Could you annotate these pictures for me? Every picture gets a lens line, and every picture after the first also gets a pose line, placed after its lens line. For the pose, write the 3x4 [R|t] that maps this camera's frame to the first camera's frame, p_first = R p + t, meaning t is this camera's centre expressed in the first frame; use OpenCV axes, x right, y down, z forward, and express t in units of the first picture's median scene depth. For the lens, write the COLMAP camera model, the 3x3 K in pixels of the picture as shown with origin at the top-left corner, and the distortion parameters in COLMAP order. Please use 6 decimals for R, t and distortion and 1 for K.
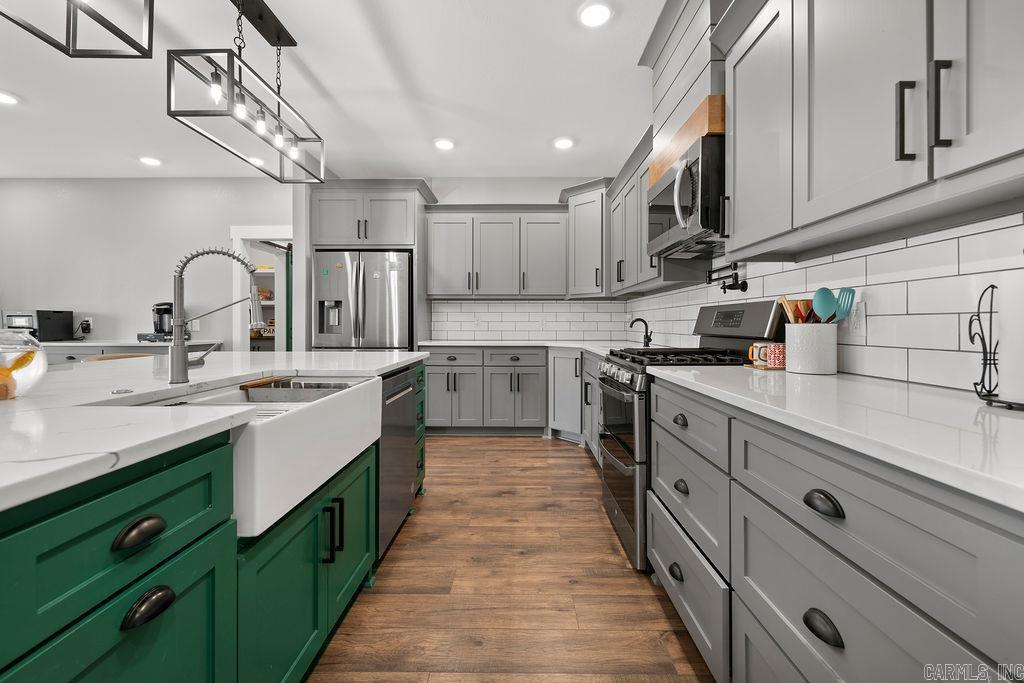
lens RADIAL K [[421.1, 0, 516.4], [0, 421.1, 327.4], [0, 0, 1]] dist [0.004809, -0.003064]
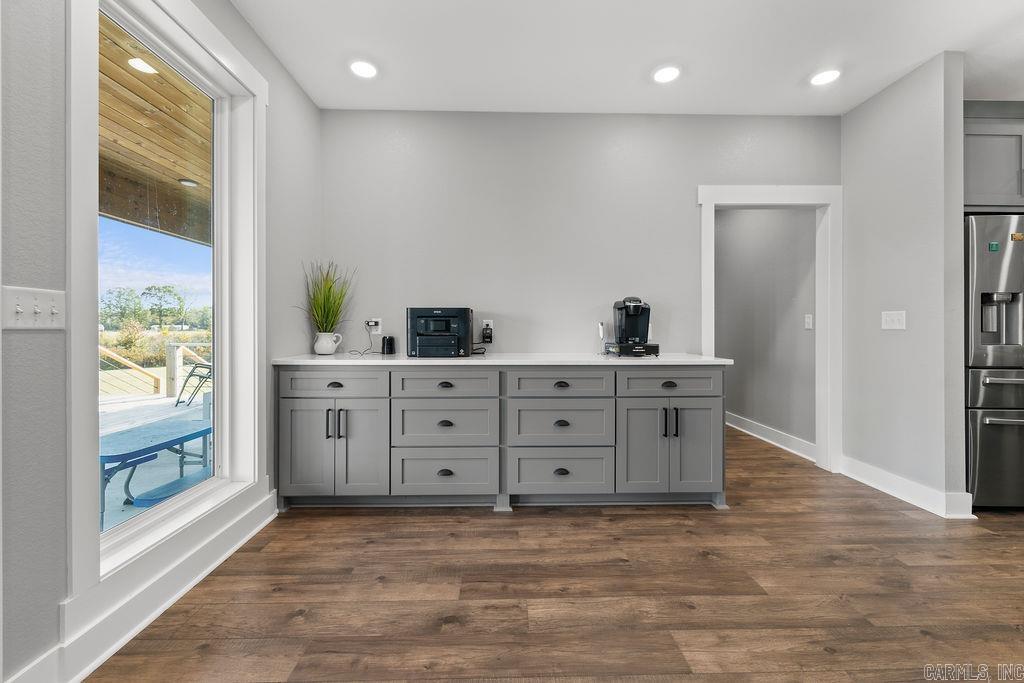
lens RADIAL K [[421.1, 0, 510.0], [0, 421.1, 330.9], [0, 0, 1]] dist [0.004809, -0.003064]
pose [[0.999386, 0.000382, 0.035037, -1.362499], [-0.000217, 0.999989, -0.004714, -0.004072], [-0.035038, 0.004704, 0.999375, 0.454061]]
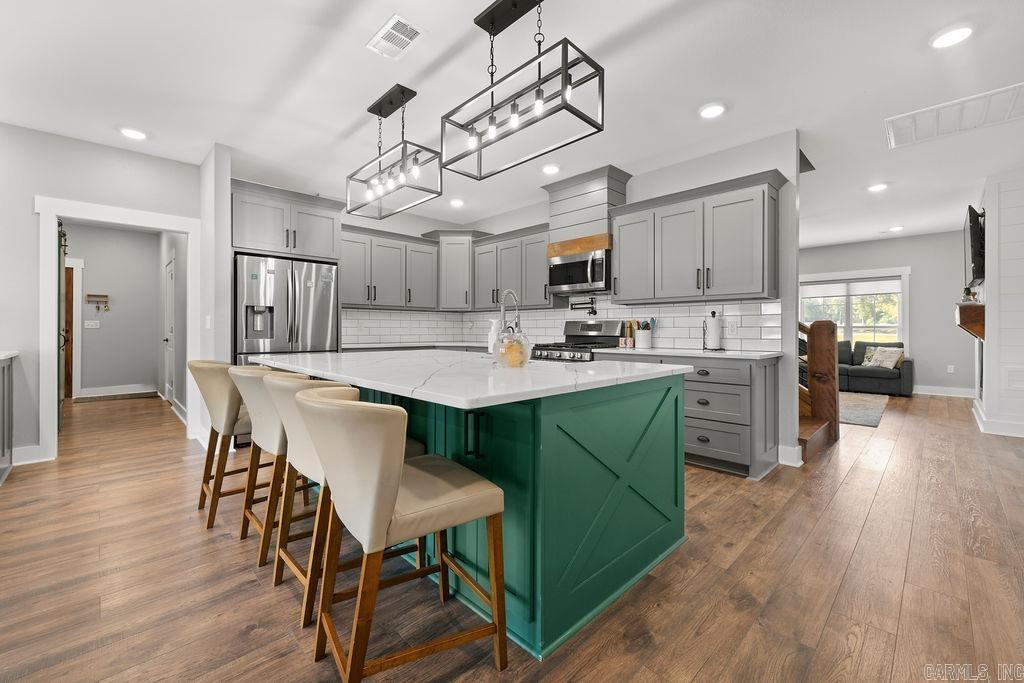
lens RADIAL K [[421.1, 0, 513.7], [0, 421.1, 326.5], [0, 0, 1]] dist [0.004809, -0.003064]
pose [[0.704353, 0.007039, 0.709815, -0.825218], [0.003564, 0.999903, -0.013452, 0.001334], [-0.709841, 0.012005, 0.704259, -0.145343]]
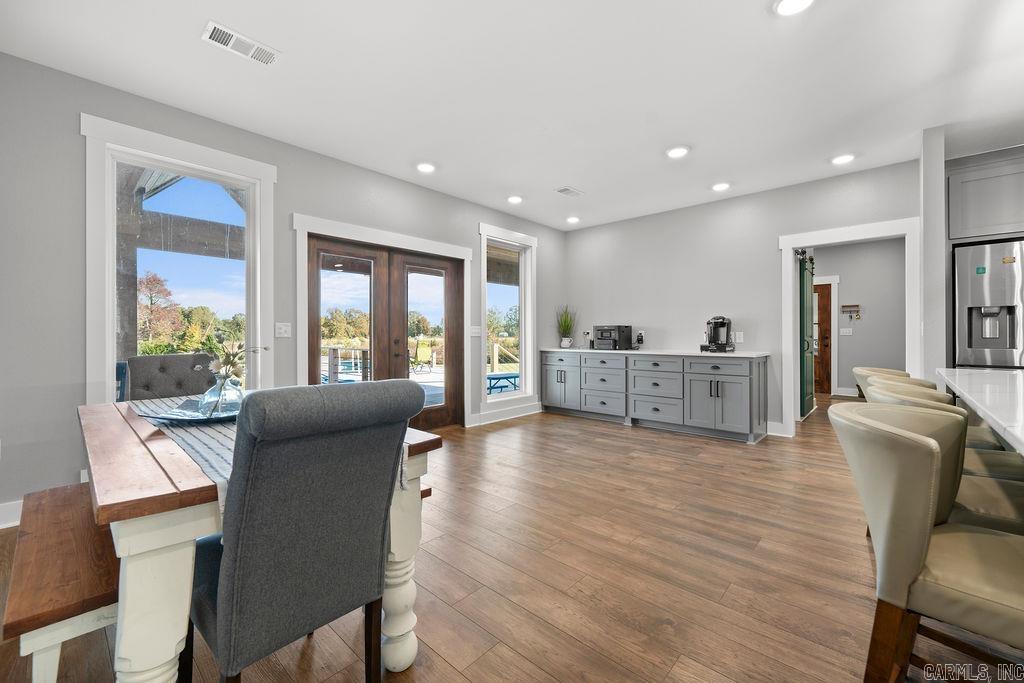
lens RADIAL K [[421.1, 0, 510.1], [0, 421.1, 336.8], [0, 0, 1]] dist [0.004809, -0.003064]
pose [[0.746997, 0.000050, -0.664828, -0.668232], [-0.003072, 0.999990, -0.003377, -0.001605], [0.664821, 0.004565, 0.746989, -0.207907]]
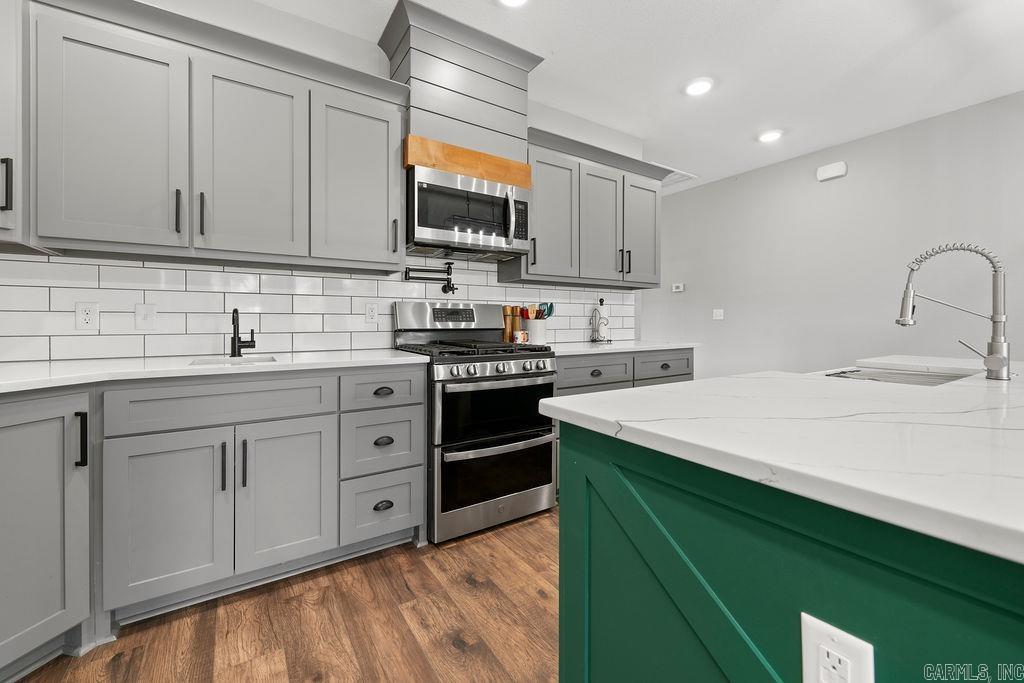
lens RADIAL K [[421.1, 0, 511.9], [0, 421.1, 320.8], [0, 0, 1]] dist [0.004809, -0.003064]
pose [[-0.554420, -0.003816, 0.832228, -0.387858], [0.003024, 0.999974, 0.006600, -0.006495], [-0.832231, 0.006176, -0.554394, 0.976455]]
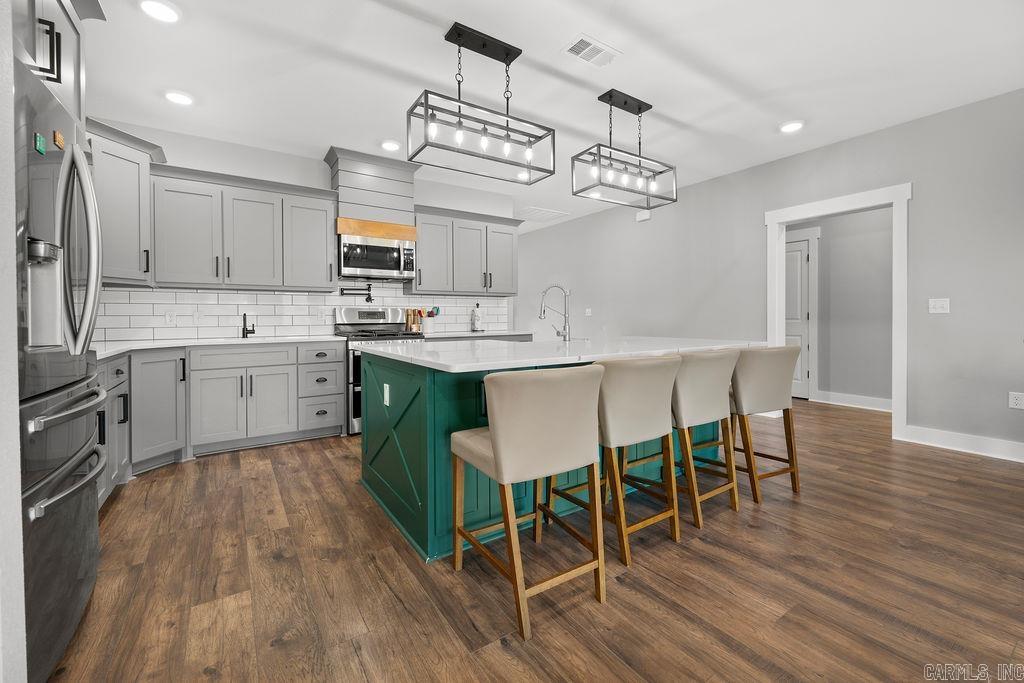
lens RADIAL K [[421.1, 0, 514.4], [0, 421.1, 319.1], [0, 0, 1]] dist [0.004809, -0.003064]
pose [[-0.568686, -0.001531, 0.822553, -1.018277], [0.011579, 0.999884, 0.009866, -0.007429], [-0.822473, 0.015135, -0.568602, 1.018229]]
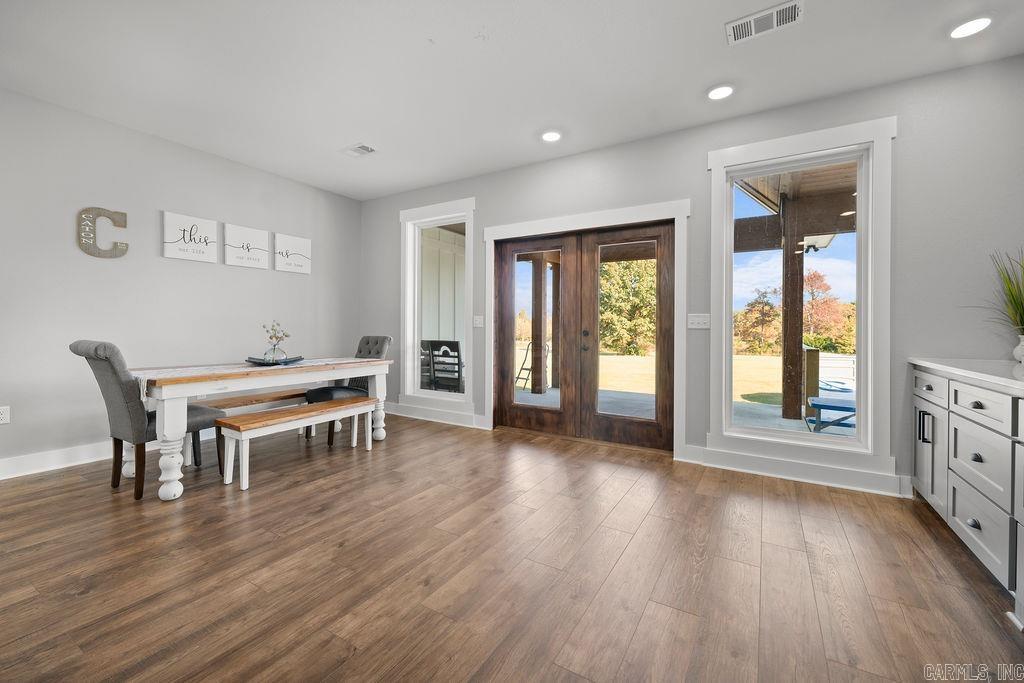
lens RADIAL K [[421.1, 0, 511.1], [0, 421.1, 331.2], [0, 0, 1]] dist [0.004809, -0.003064]
pose [[-0.510497, 0.003404, -0.859873, -0.679768], [-0.015069, 0.999803, 0.012904, -0.008098], [0.859748, 0.019544, -0.510345, 0.942319]]
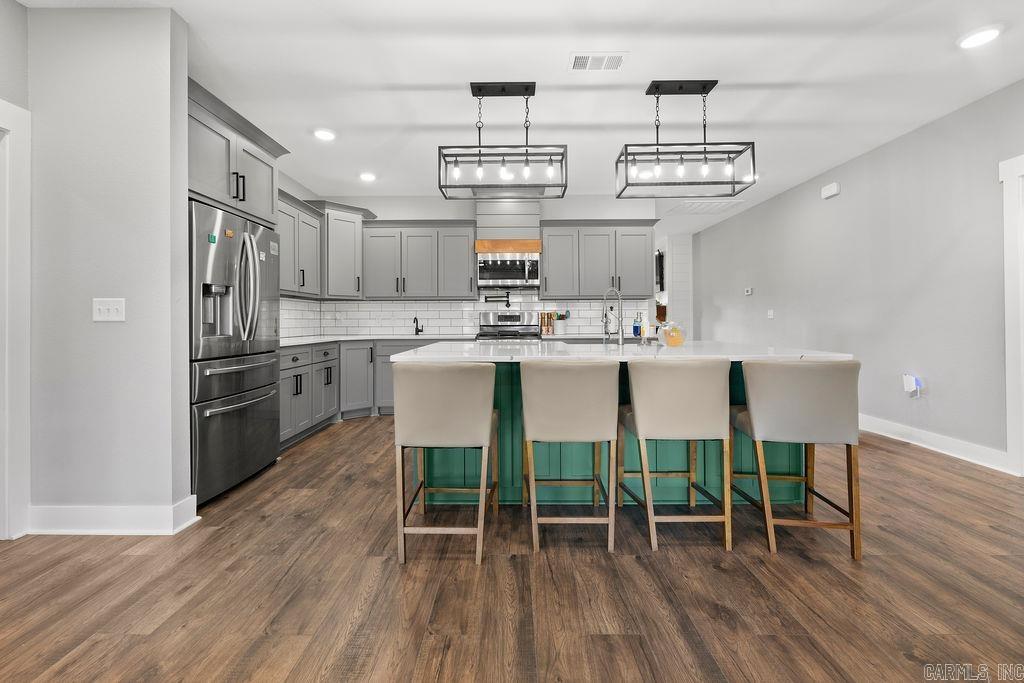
lens RADIAL K [[421.1, 0, 513.2], [0, 421.1, 316.5], [0, 0, 1]] dist [0.004809, -0.003064]
pose [[-0.008289, 0.008661, 0.999928, -1.240145], [0.012056, 0.999891, -0.008560, -0.005128], [-0.999893, 0.011984, -0.008392, 0.633460]]
